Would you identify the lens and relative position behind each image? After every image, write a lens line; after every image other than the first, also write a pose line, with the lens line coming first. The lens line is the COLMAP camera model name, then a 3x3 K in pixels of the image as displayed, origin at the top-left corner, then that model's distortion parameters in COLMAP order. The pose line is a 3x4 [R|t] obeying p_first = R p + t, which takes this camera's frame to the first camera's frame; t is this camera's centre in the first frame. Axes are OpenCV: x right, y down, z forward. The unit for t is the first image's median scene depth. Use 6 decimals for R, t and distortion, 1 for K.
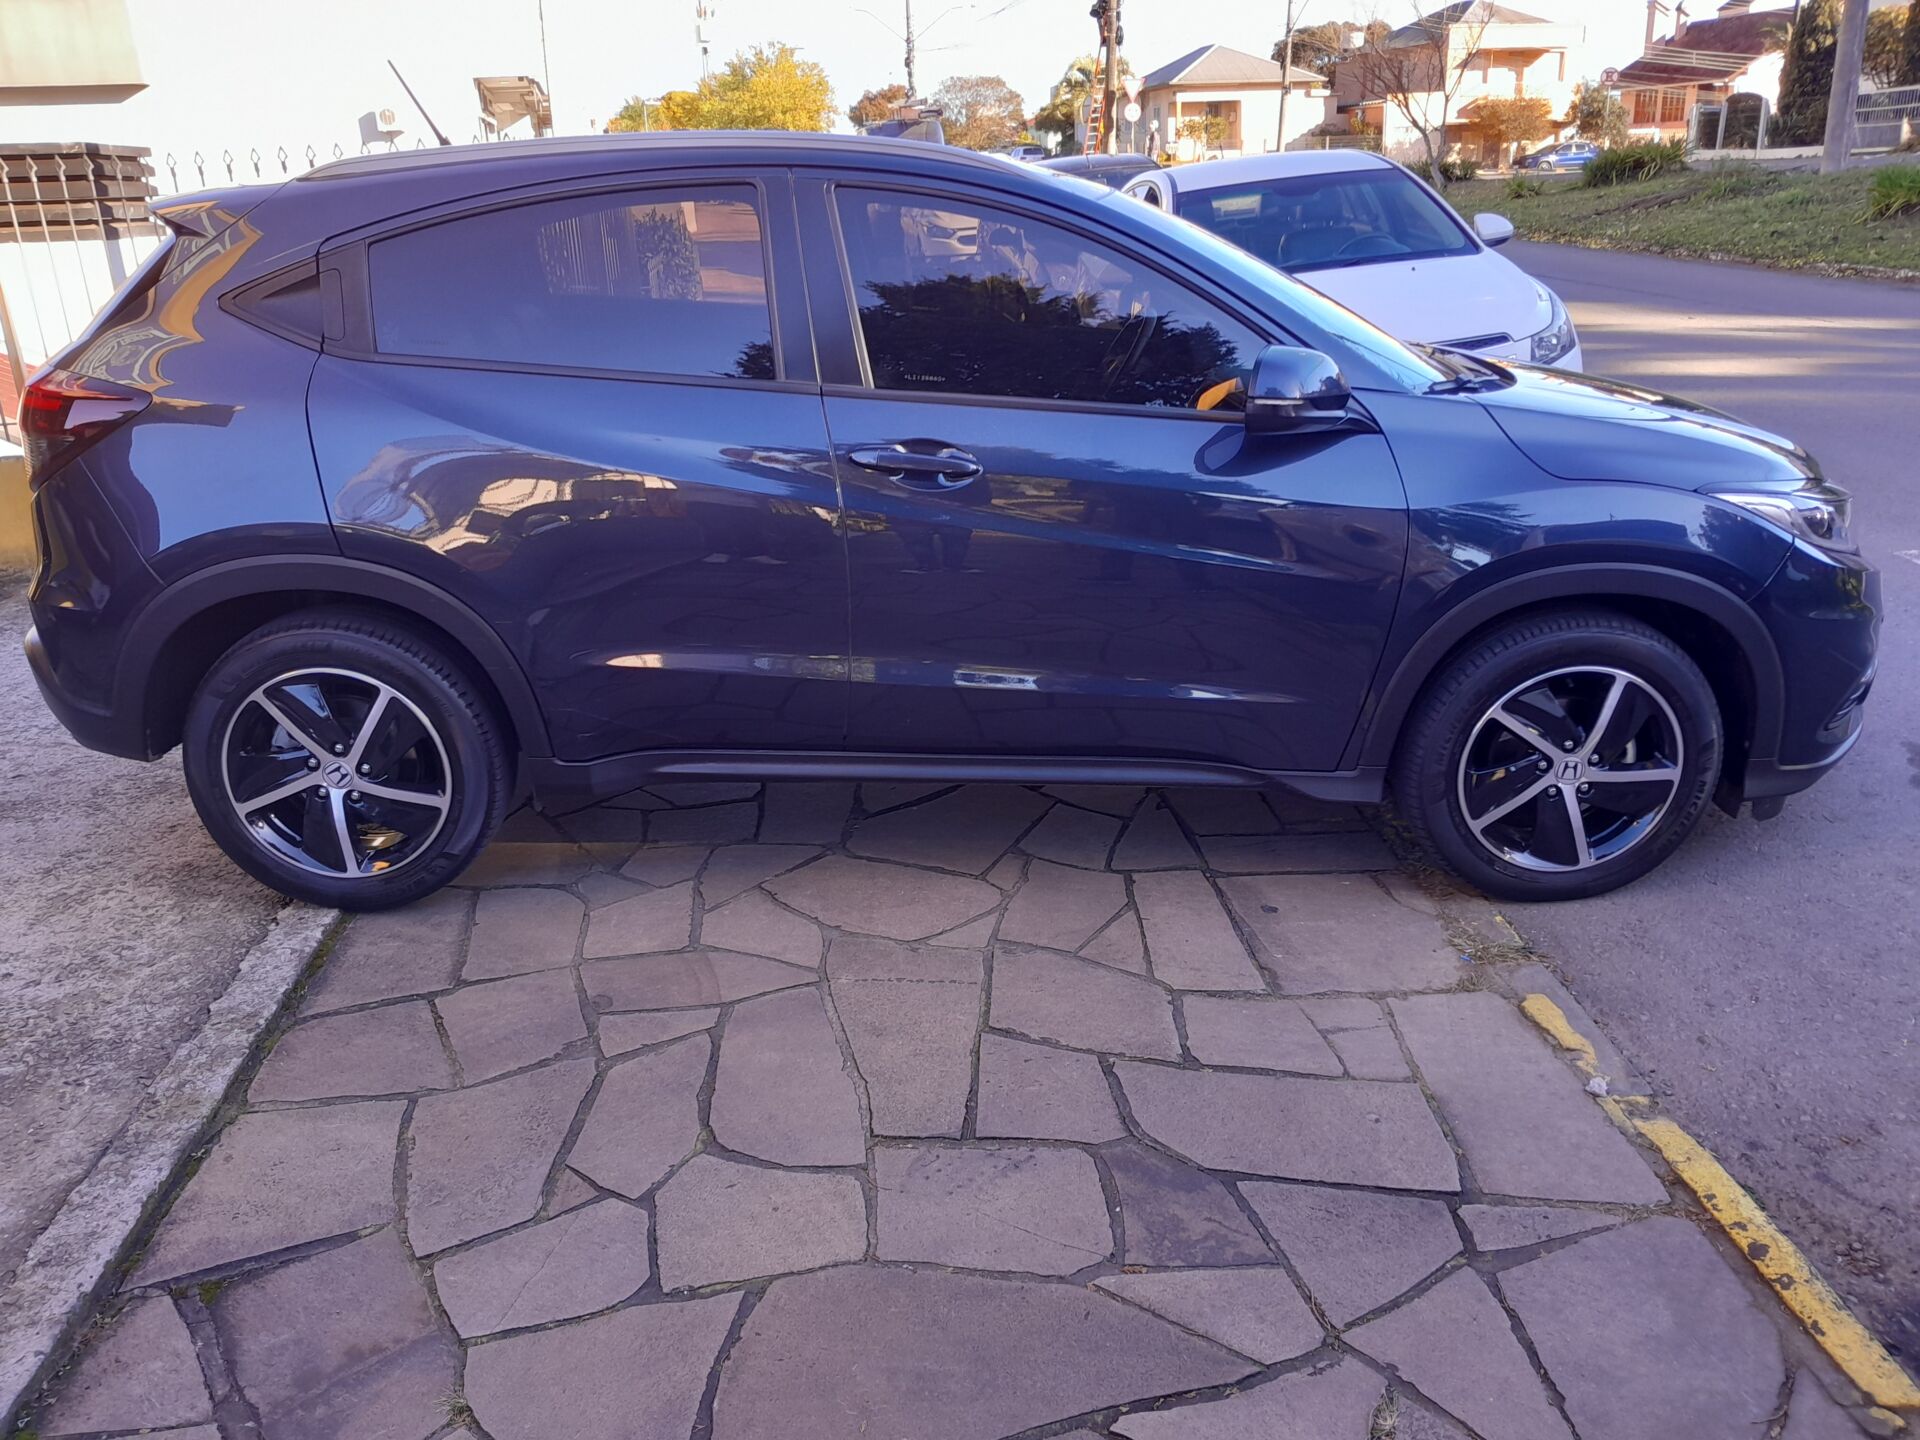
lens RADIAL K [[1606.9, 0, 960.0], [0, 1606.9, 720.0], [0, 0, 1]] dist [0.001184, -0.001504]
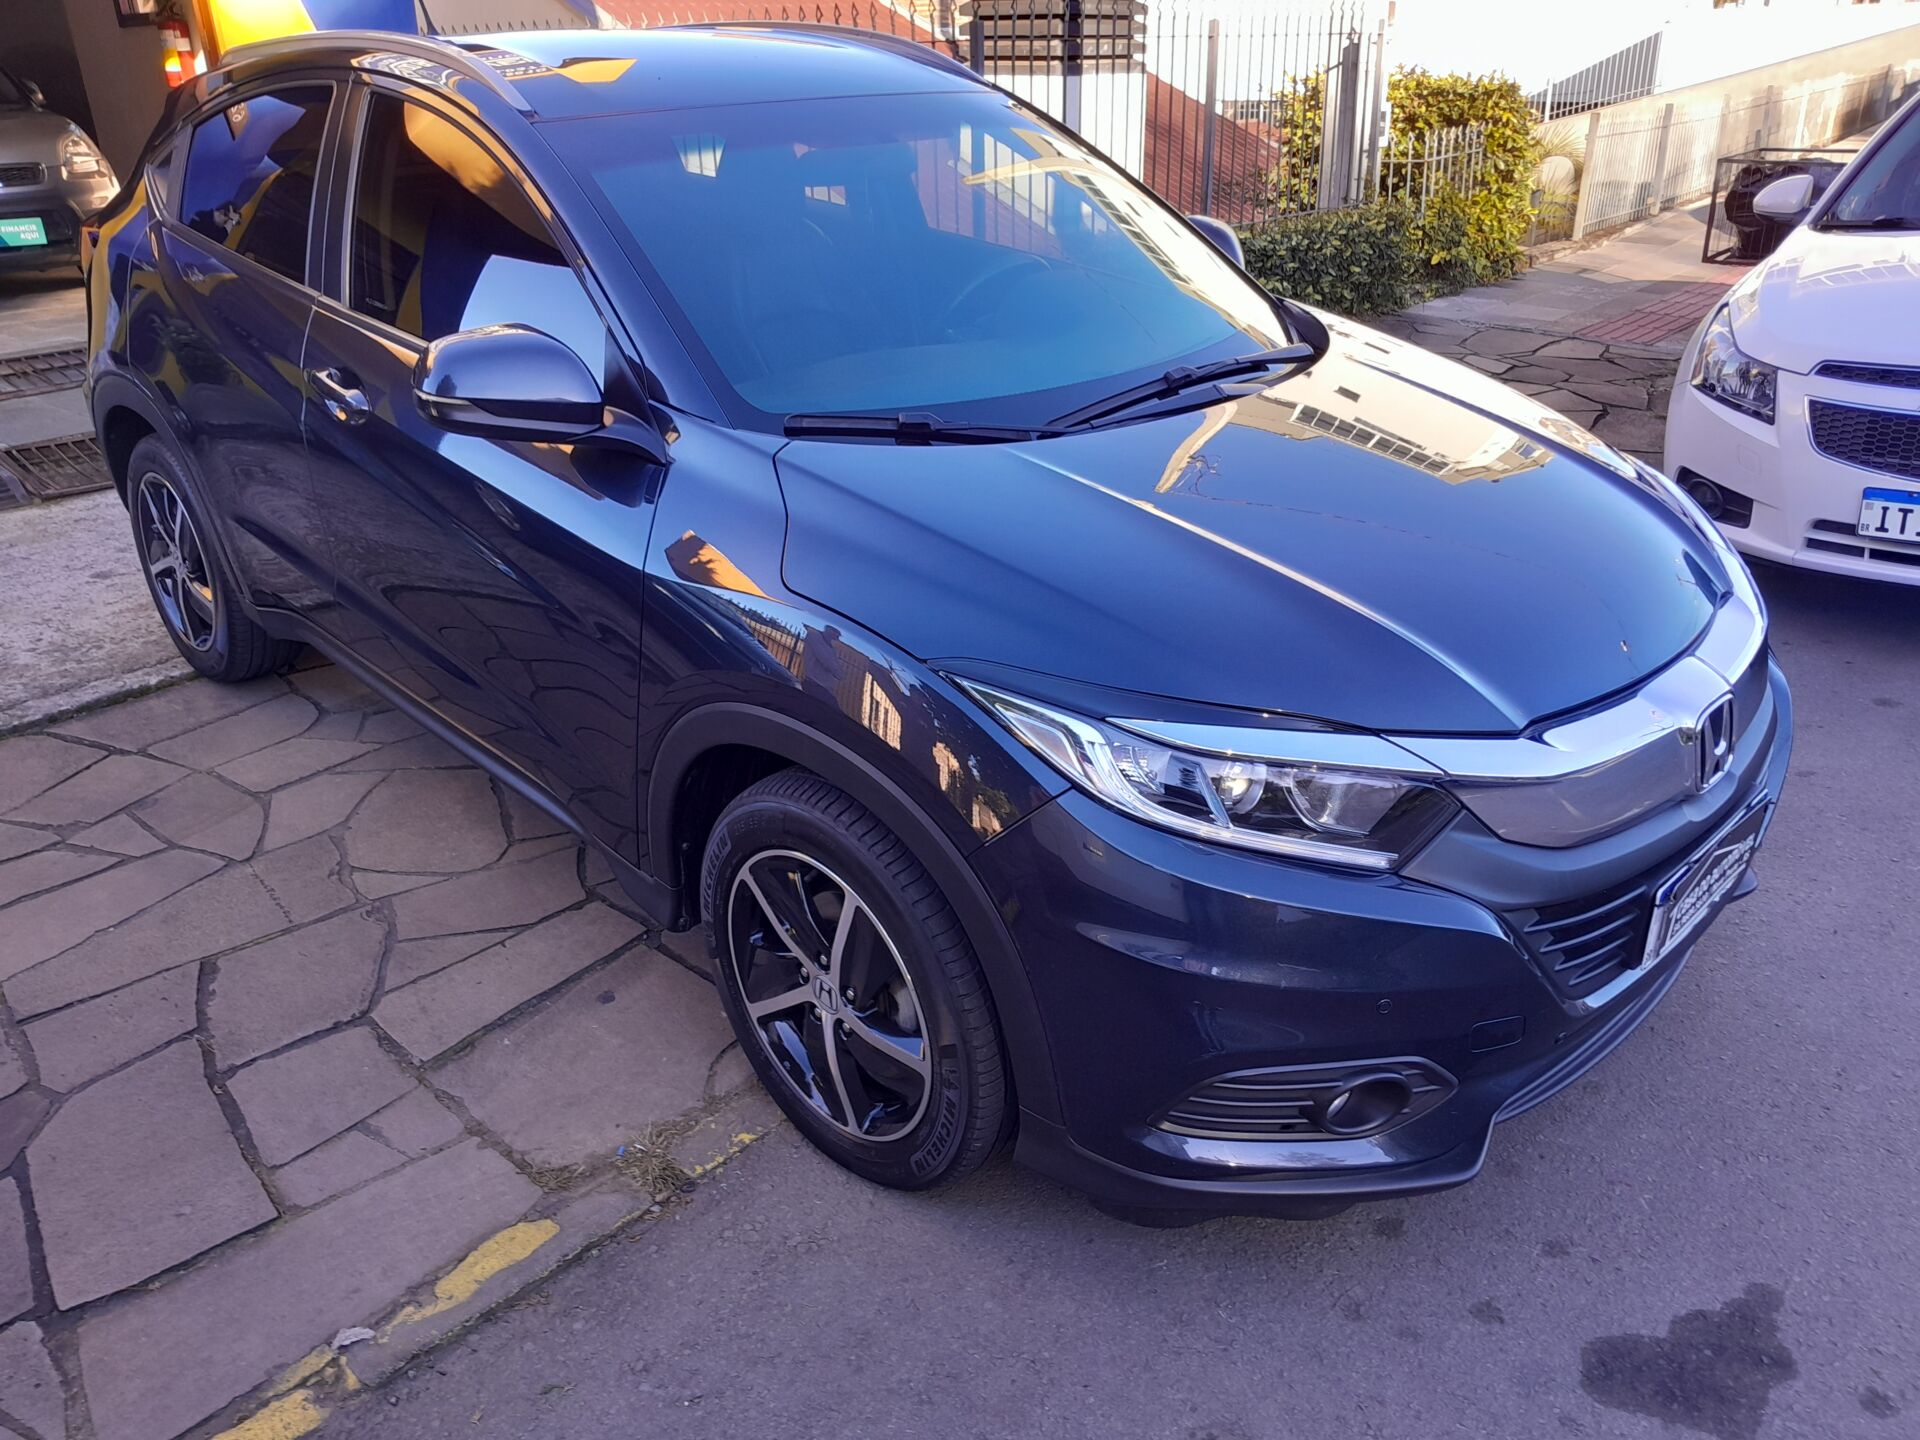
lens RADIAL K [[1691.0, 0, 959.6], [0, 1691.0, 625.3], [0, 0, 1]] dist [-0.027402, 0.009610]
pose [[0.670014, 0.278818, -0.687998, 0.877752], [-0.256093, 0.956705, 0.138316, -0.240596], [0.696777, 0.083518, 0.712409, 0.493346]]
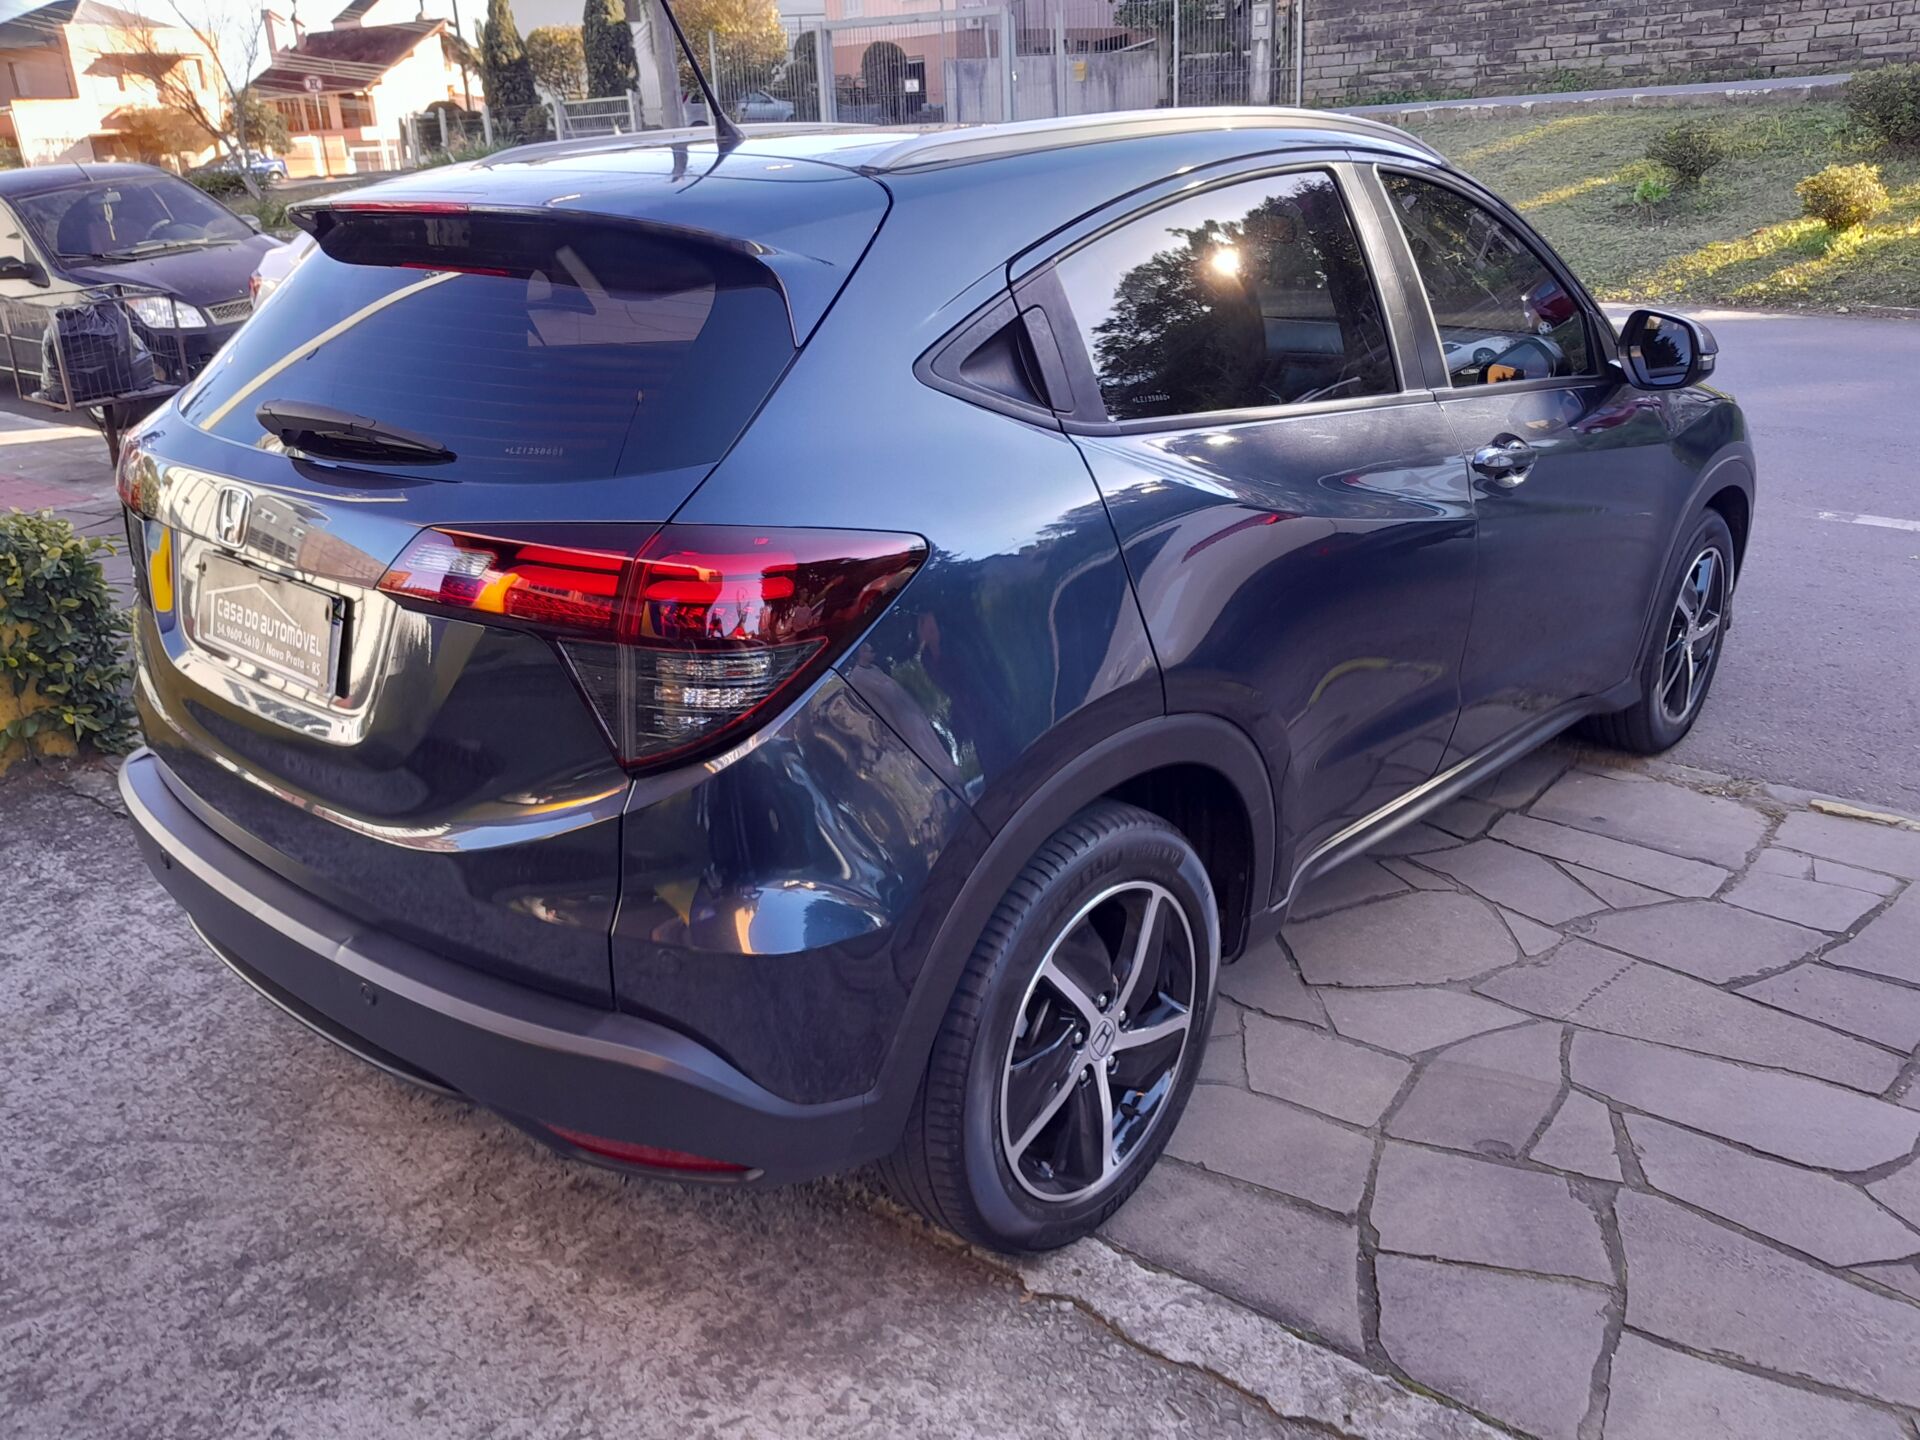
lens RADIAL K [[1691.0, 0, 959.6], [0, 1691.0, 625.3], [0, 0, 1]] dist [-0.027402, 0.009610]
pose [[0.644724, -0.219847, 0.732119, -0.887956], [0.272223, 0.960993, 0.048849, -0.180292], [-0.714301, 0.167806, 0.679423, 0.519506]]
